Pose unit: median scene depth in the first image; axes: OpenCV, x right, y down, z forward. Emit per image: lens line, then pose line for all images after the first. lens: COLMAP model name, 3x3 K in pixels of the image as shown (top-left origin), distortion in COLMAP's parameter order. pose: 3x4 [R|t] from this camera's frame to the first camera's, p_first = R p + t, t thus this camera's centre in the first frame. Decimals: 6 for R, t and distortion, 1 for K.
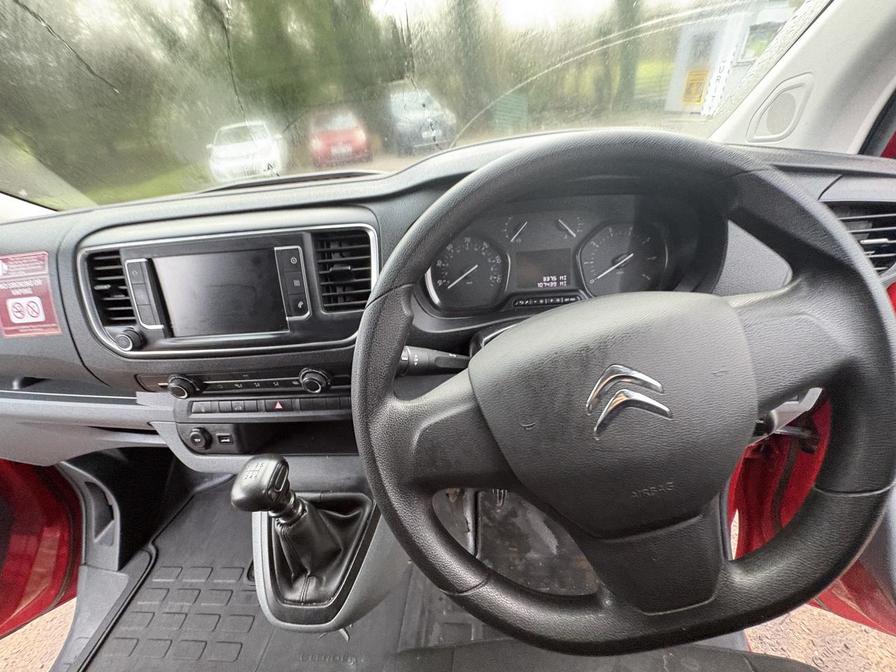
lens RADIAL K [[356.0, 0, 447.6], [0, 356.0, 335.5], [0, 0, 1]] dist [0.001017, 0.000048]
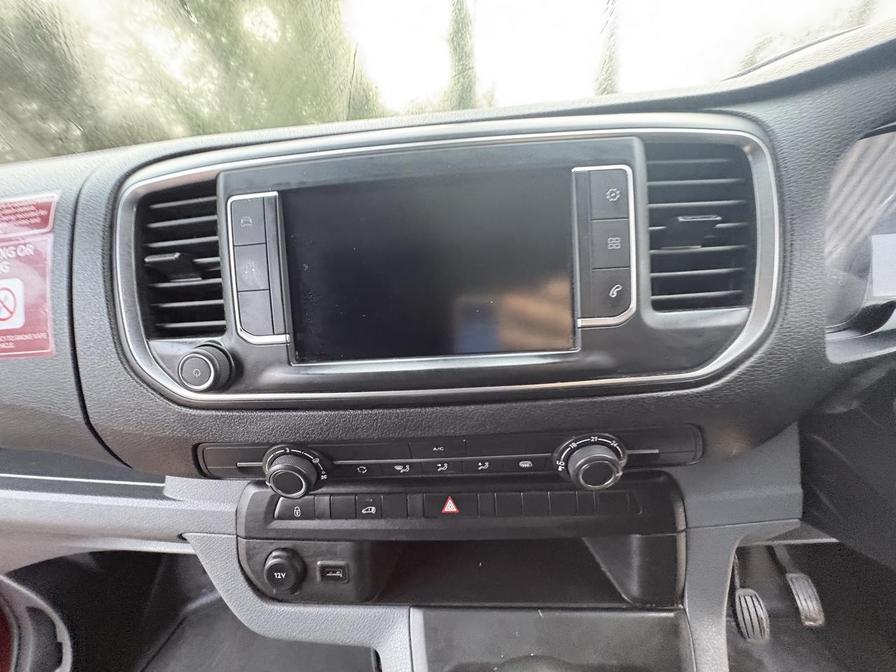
lens RADIAL K [[358.3, 0, 449.3], [0, 358.3, 331.8], [0, 0, 1]] dist [0.002139, 0.000530]
pose [[0.999492, 0.016934, 0.026984, -0.559686], [-0.011986, 0.984676, -0.173982, 0.041595], [-0.029517, 0.173570, 0.984379, 0.494182]]
